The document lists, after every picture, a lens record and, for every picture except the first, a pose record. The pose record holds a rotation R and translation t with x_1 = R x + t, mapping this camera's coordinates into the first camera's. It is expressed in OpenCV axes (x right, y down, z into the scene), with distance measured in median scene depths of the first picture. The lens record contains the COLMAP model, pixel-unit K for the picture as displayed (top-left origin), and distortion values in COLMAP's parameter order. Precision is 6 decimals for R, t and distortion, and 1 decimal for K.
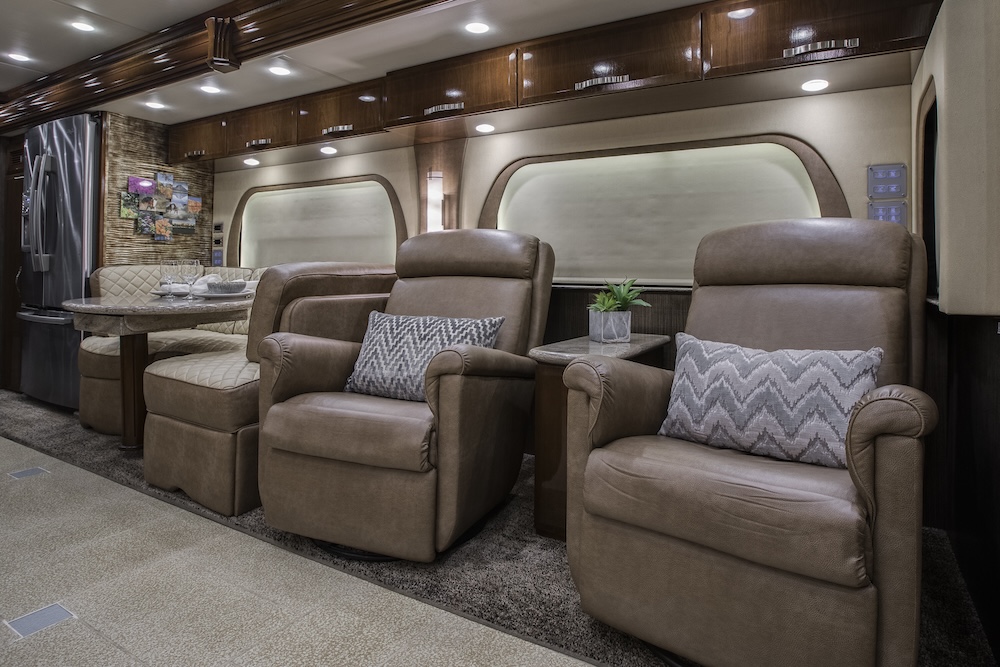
lens RADIAL K [[565.0, 0, 489.1], [0, 565.0, 274.0], [0, 0, 1]] dist [-0.000109, 0.000805]
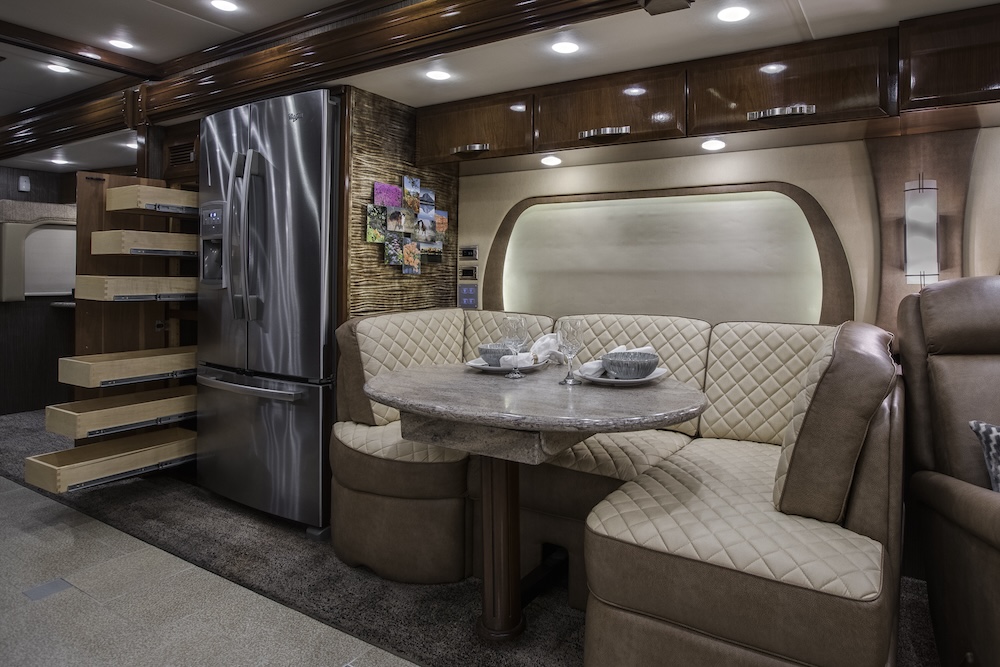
lens RADIAL K [[572.6, 0, 502.3], [0, 572.6, 280.2], [0, 0, 1]] dist [-0.046646, 0.029036]
pose [[0.999590, -0.000772, 0.028616, -0.507457], [0.000561, 0.999973, 0.007366, -0.059155], [-0.028621, -0.007347, 0.999563, 0.308377]]
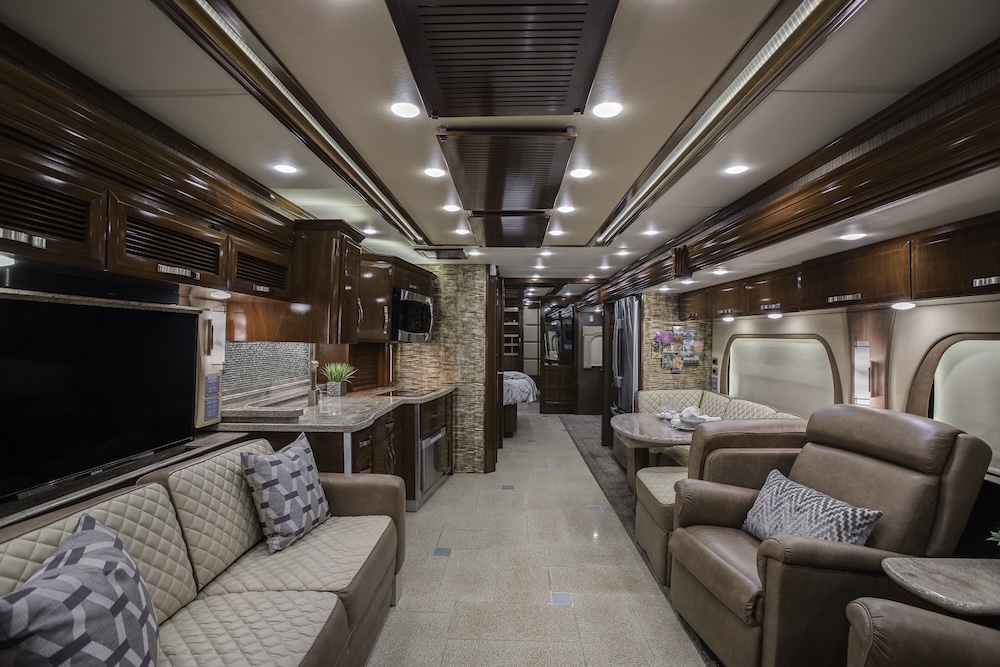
lens RADIAL K [[464.3, 0, 500.0], [0, 464.3, 333.5], [0, 0, 1]] dist [-0.048251, 0.015602]
pose [[0.498684, -0.009897, -0.866728, 0.257982], [0.009508, 0.999937, -0.005948, -0.164947], [0.866732, -0.005274, 0.498746, -0.015748]]
